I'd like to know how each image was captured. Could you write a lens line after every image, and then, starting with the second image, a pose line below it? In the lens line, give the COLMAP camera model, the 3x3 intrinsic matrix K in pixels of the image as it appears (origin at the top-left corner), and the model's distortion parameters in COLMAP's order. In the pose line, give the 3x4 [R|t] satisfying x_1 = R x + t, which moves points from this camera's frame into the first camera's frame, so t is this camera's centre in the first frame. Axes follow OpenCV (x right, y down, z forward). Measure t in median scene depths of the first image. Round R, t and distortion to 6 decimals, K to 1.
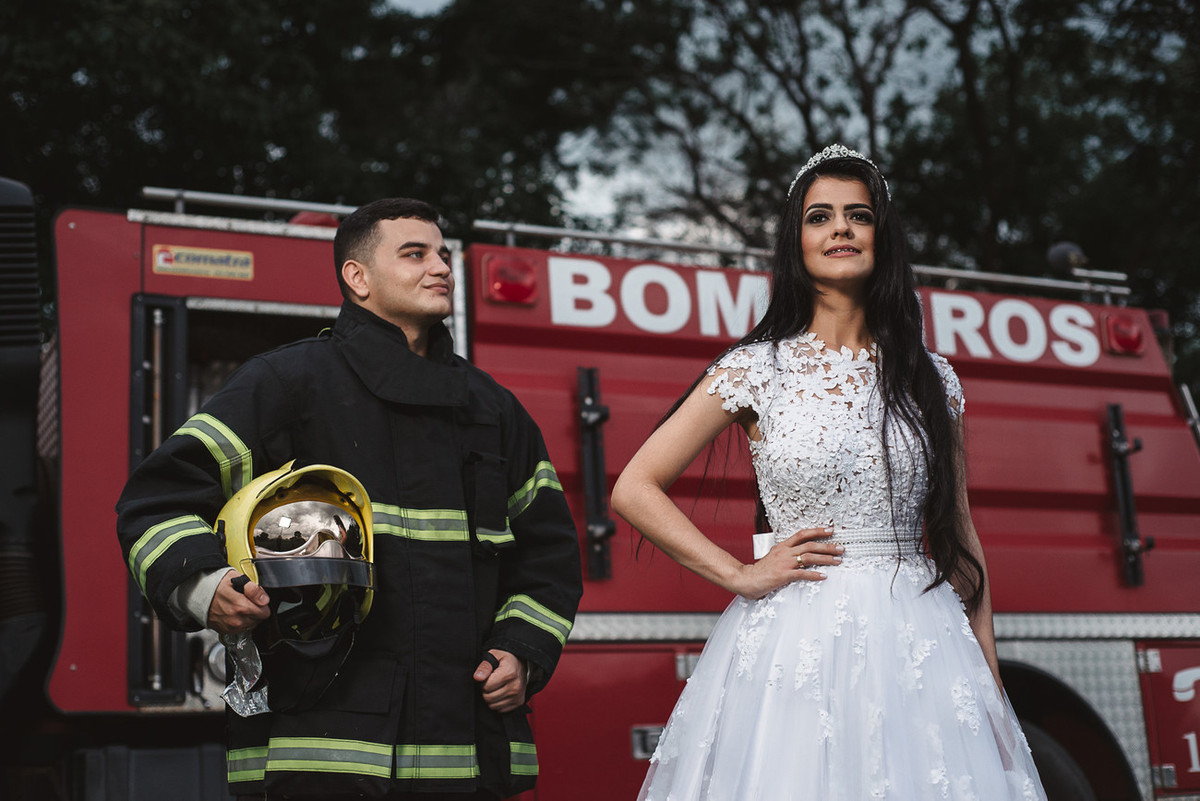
lens RADIAL K [[1753.5, 0, 598.0], [0, 1753.5, 426.0], [0, 0, 1]] dist [-0.002905, -0.017815]
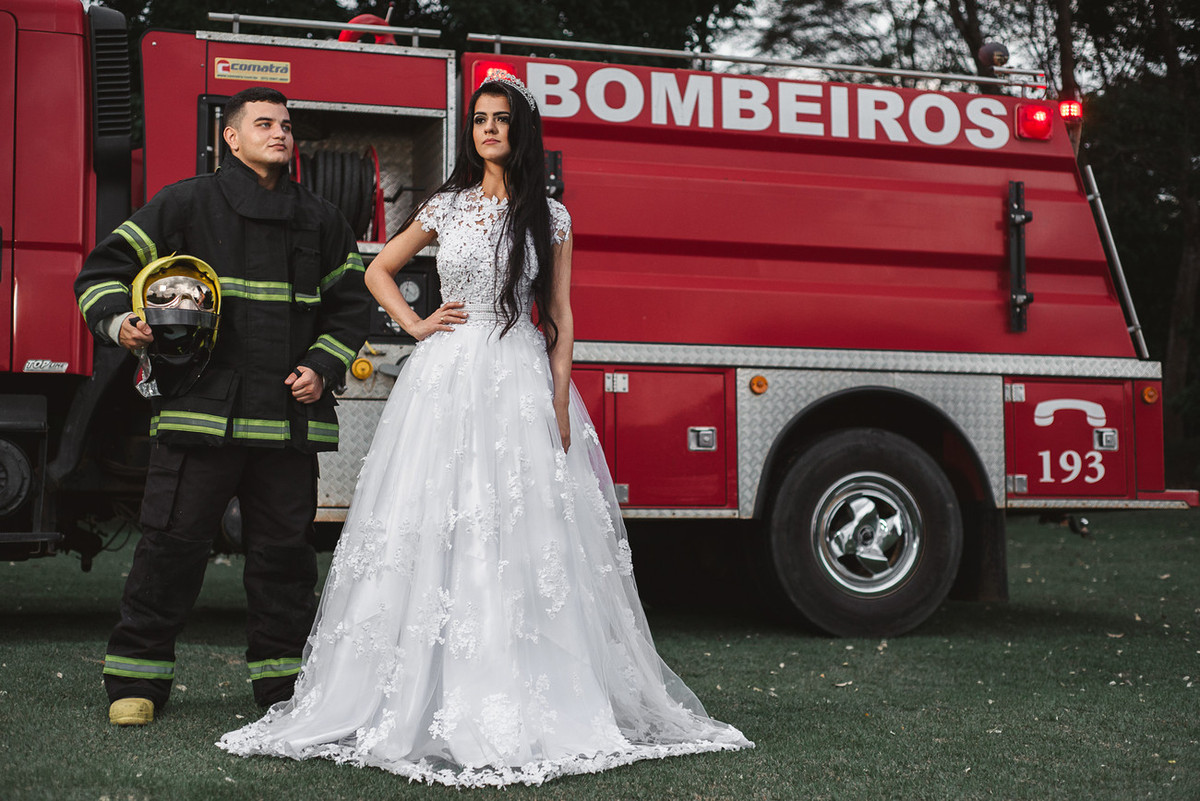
lens RADIAL K [[1778.6, 0, 622.6], [0, 1778.6, 399.3], [0, 0, 1]] dist [-0.025420, 0.053898]
pose [[0.990761, 0.039526, -0.129730, 0.241796], [-0.019927, 0.988632, 0.149029, -0.052574], [0.134146, -0.145067, 0.980286, -0.330148]]
